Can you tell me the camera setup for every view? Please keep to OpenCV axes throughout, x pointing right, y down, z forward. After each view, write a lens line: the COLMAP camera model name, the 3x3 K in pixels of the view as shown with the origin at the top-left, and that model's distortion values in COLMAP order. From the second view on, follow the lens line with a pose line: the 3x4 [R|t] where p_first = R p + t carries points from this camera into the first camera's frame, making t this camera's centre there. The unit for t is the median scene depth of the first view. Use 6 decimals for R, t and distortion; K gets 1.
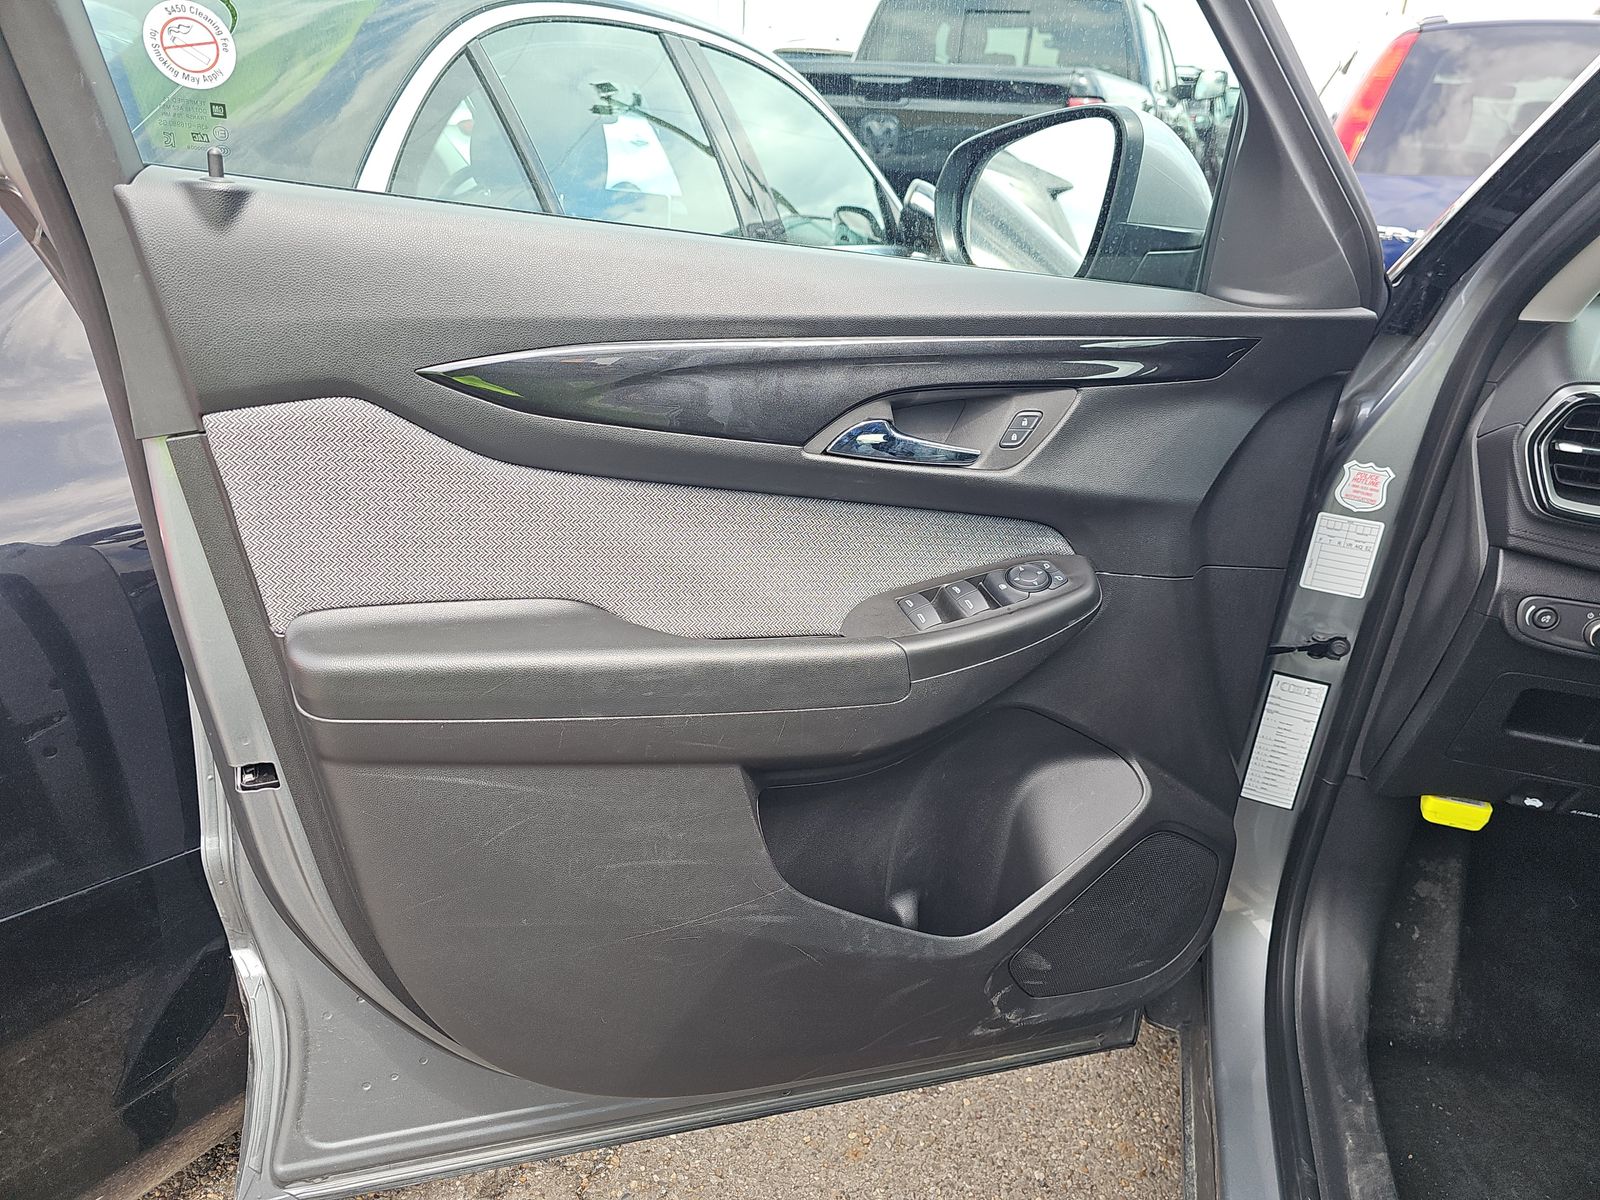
lens RADIAL K [[1052.0, 0, 800.0], [0, 1052.0, 600.0], [0, 0, 1]] dist [0.004508, 0.001894]
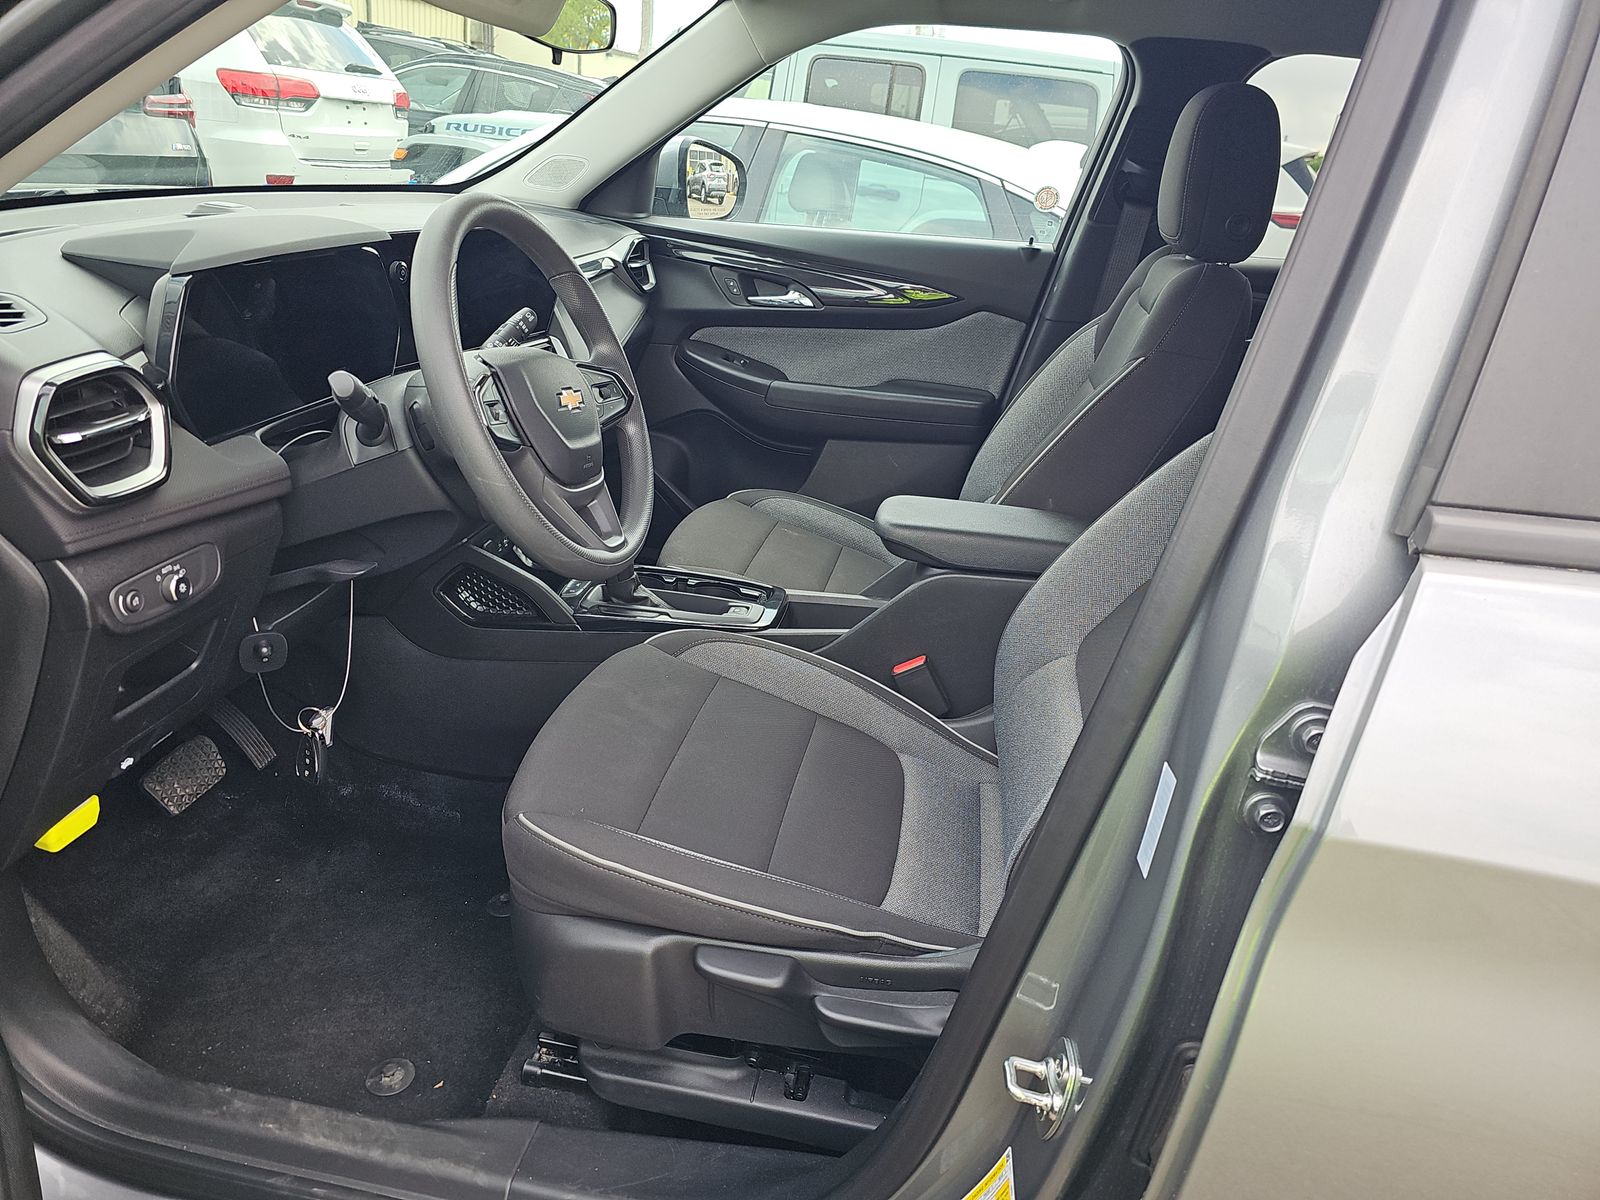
lens RADIAL K [[1052.0, 0, 800.0], [0, 1052.0, 600.0], [0, 0, 1]] dist [0.004508, 0.001894]
pose [[-0.112773, -0.460109, 0.880672, -0.214814], [0.312145, 0.825049, 0.471020, -0.245712], [-0.943318, 0.328015, 0.050577, 0.364612]]
